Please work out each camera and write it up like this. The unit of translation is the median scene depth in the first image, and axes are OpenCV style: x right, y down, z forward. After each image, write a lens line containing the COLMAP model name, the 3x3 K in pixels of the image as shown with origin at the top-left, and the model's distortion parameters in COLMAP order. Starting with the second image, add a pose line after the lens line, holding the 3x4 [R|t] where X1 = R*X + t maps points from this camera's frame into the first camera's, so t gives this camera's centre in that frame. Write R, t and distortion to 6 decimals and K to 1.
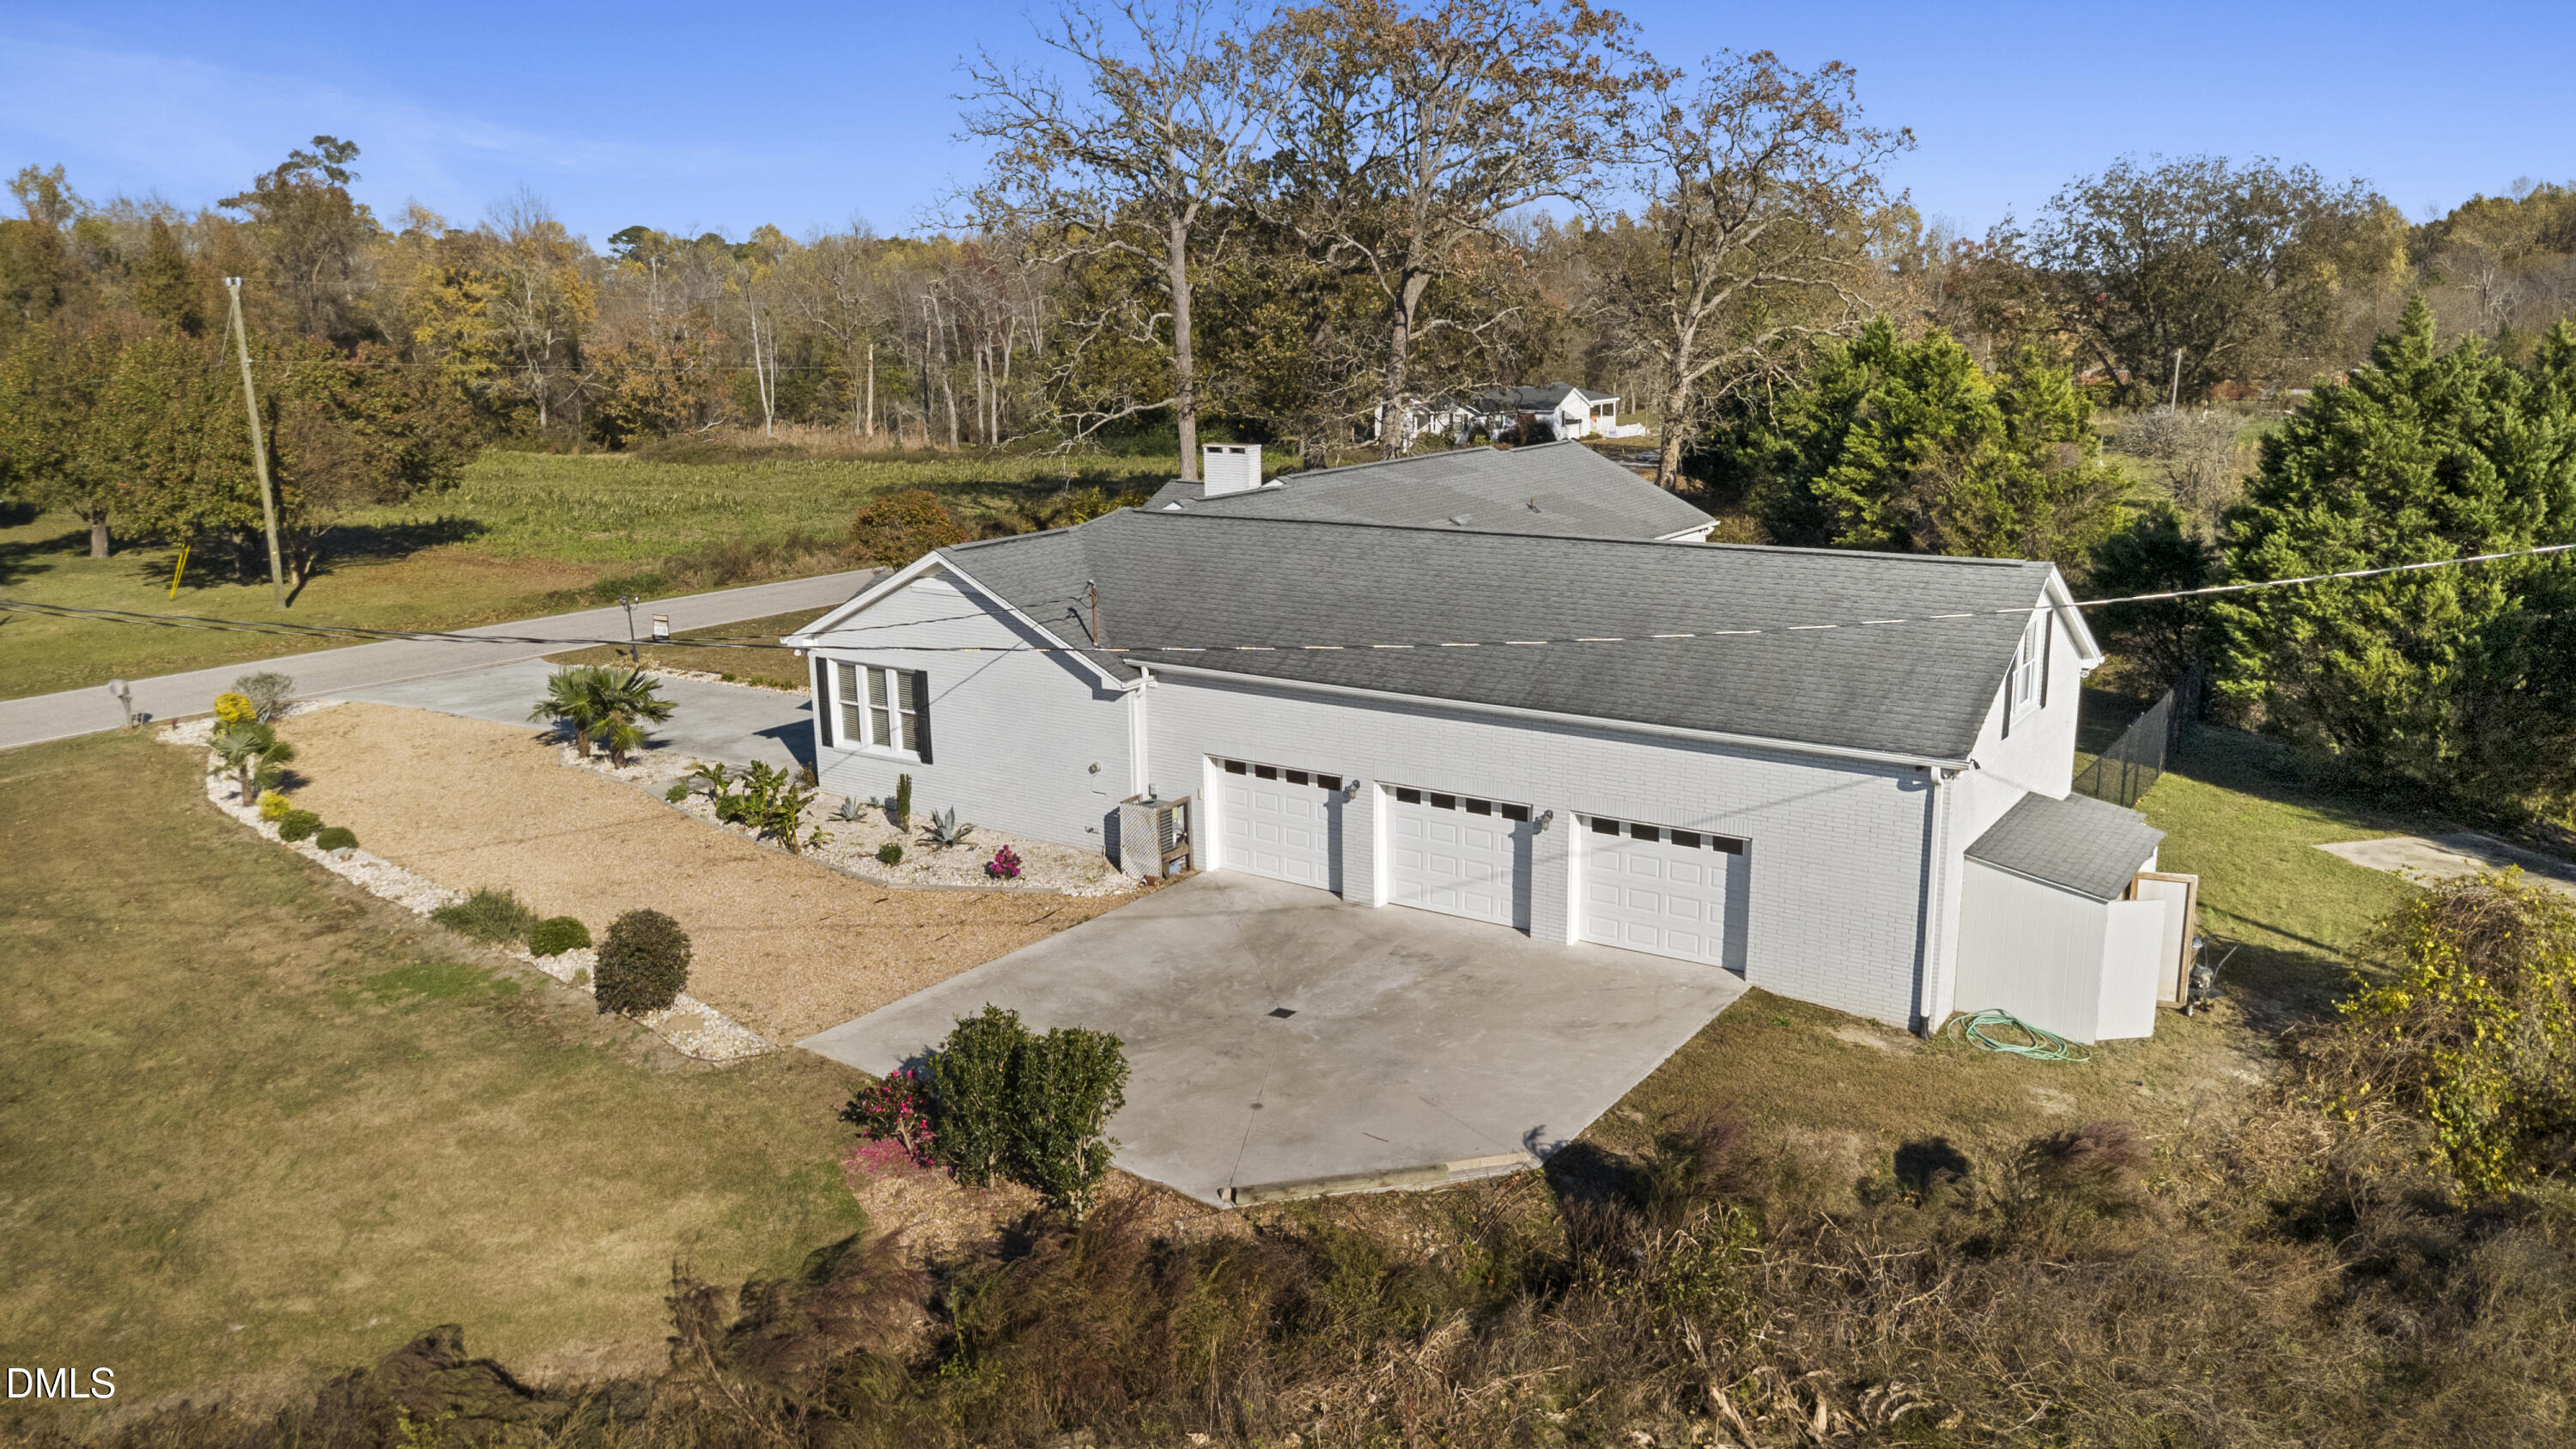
lens RADIAL K [[1840.4, 0, 1288.0], [0, 1840.4, 724.5], [0, 0, 1]] dist [0.035085, -0.066345]
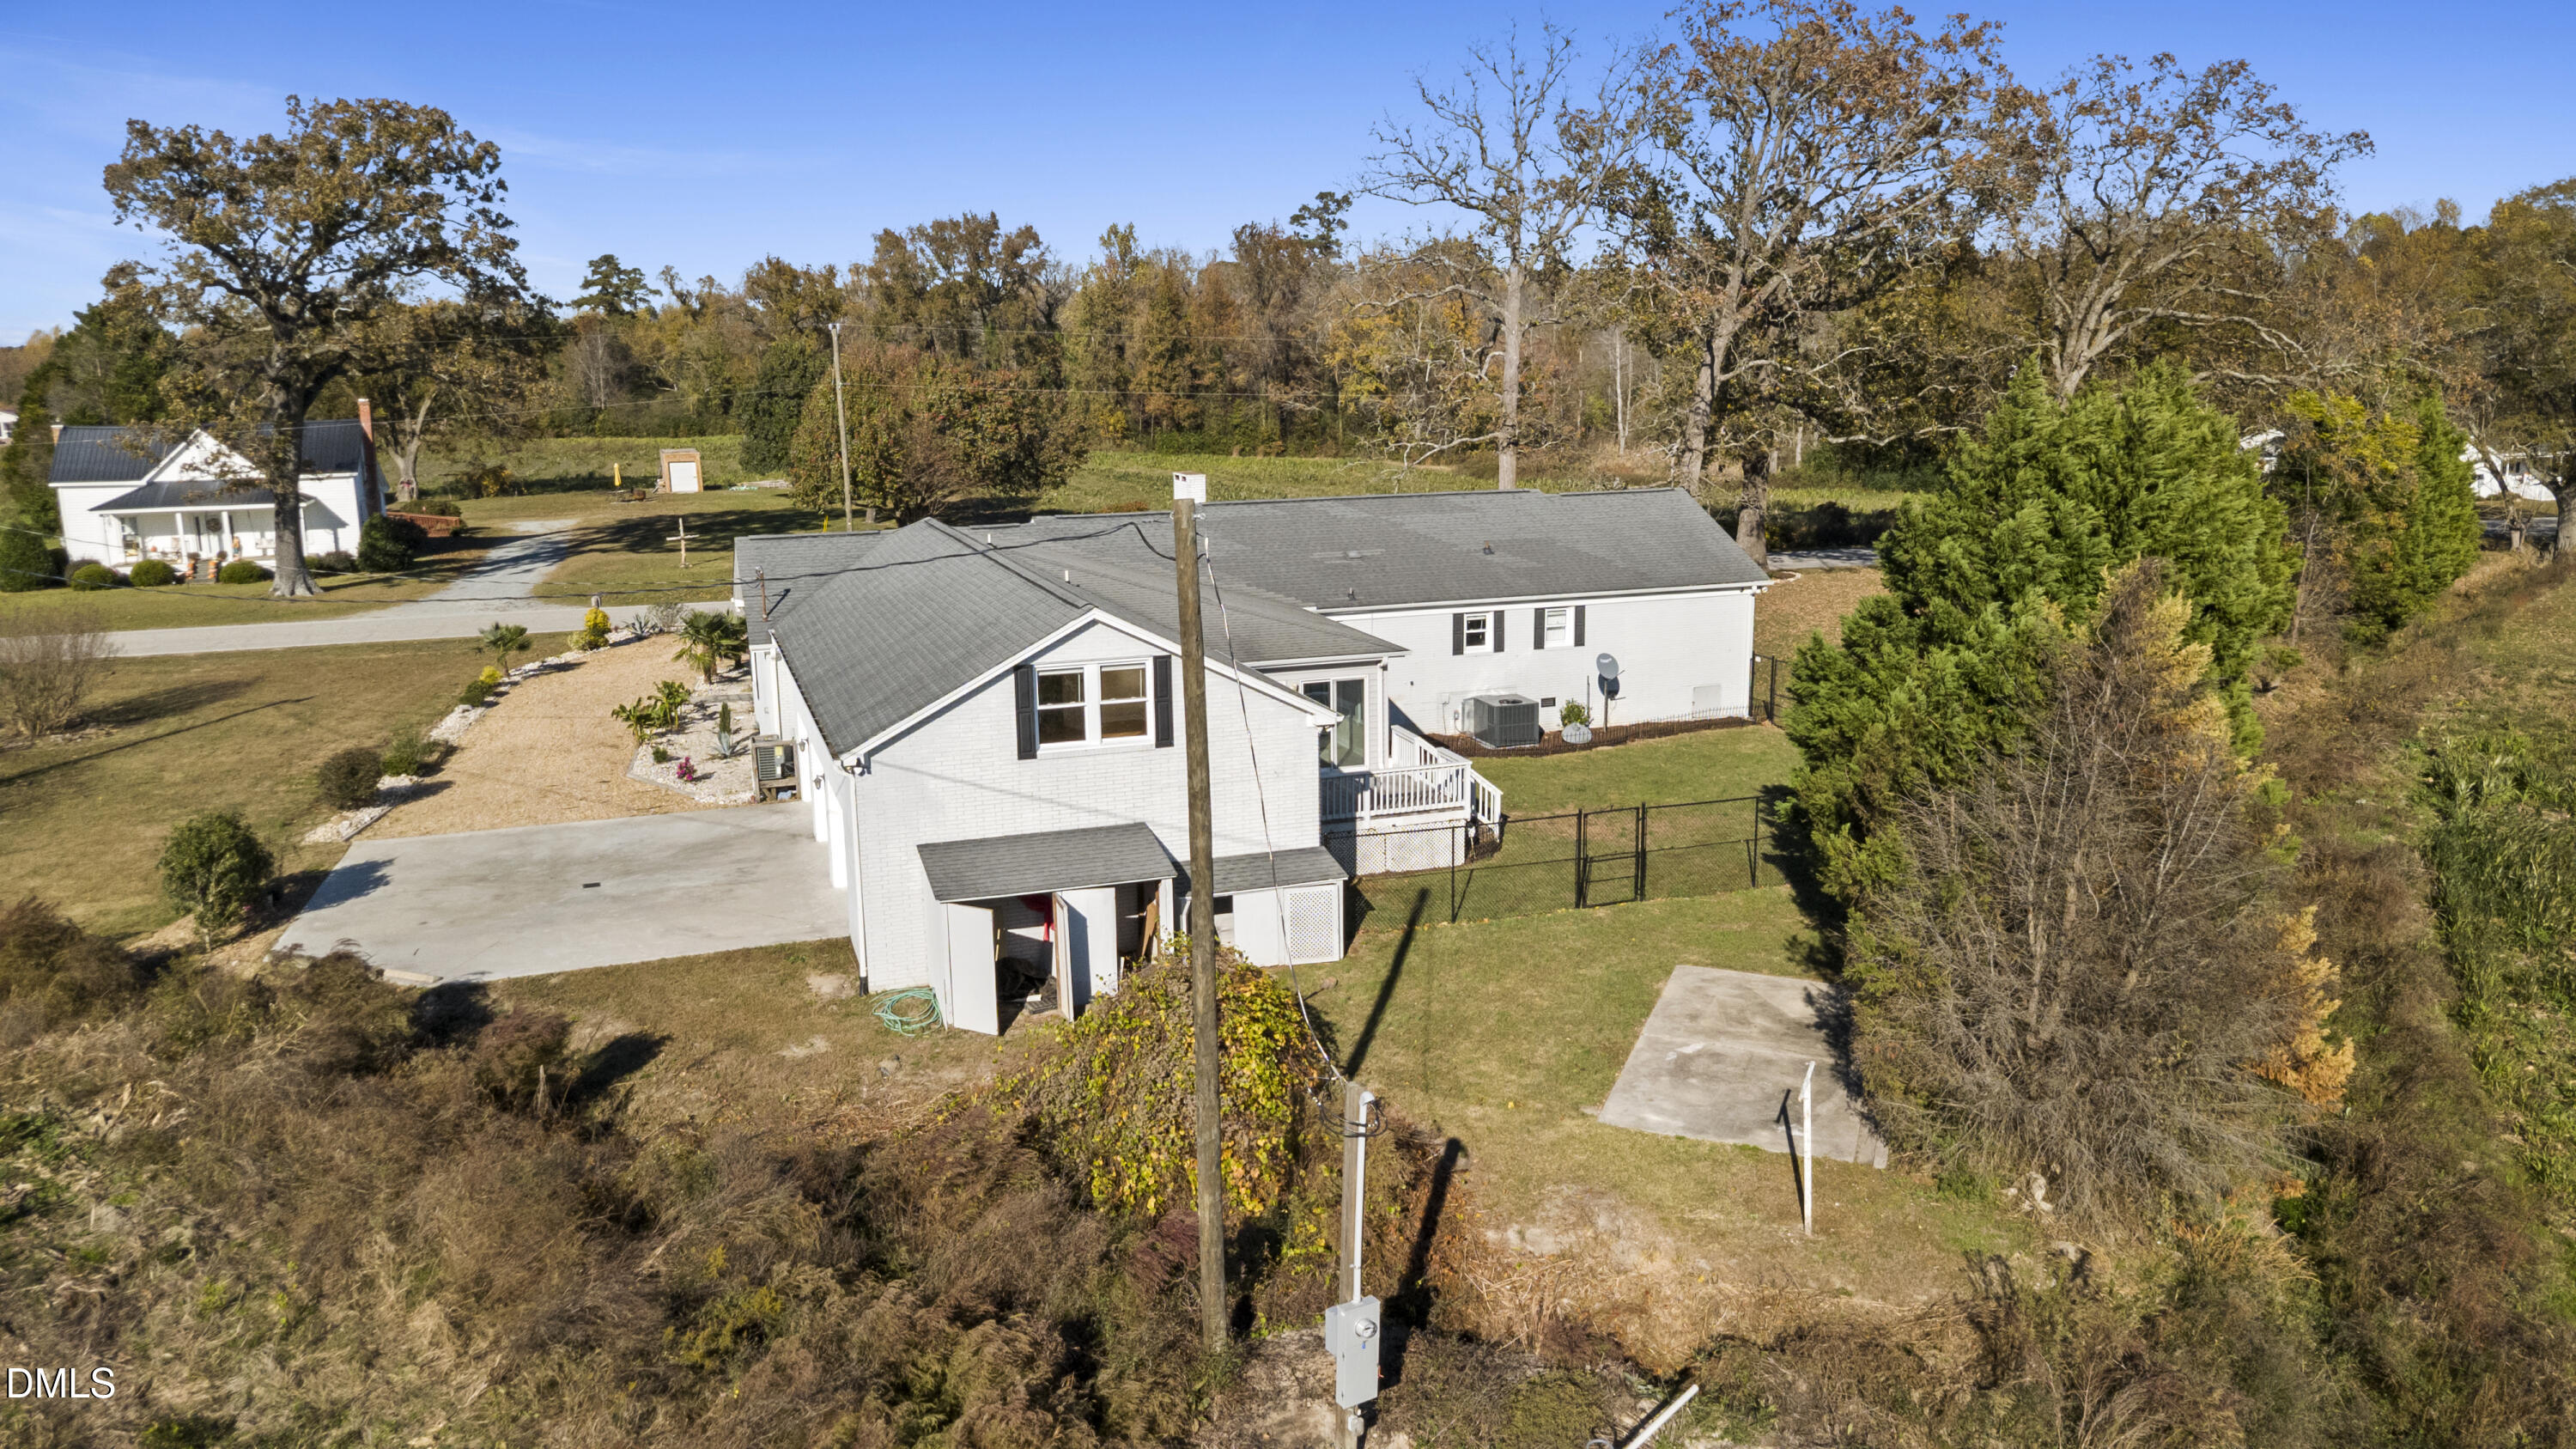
lens RADIAL K [[1840.4, 0, 1288.0], [0, 1840.4, 724.5], [0, 0, 1]] dist [0.035085, -0.066345]
pose [[0.799046, 0.125543, -0.588017, 0.487939], [-0.130642, 0.990846, 0.034021, -0.030437], [0.586906, 0.049635, 0.808133, 0.078718]]
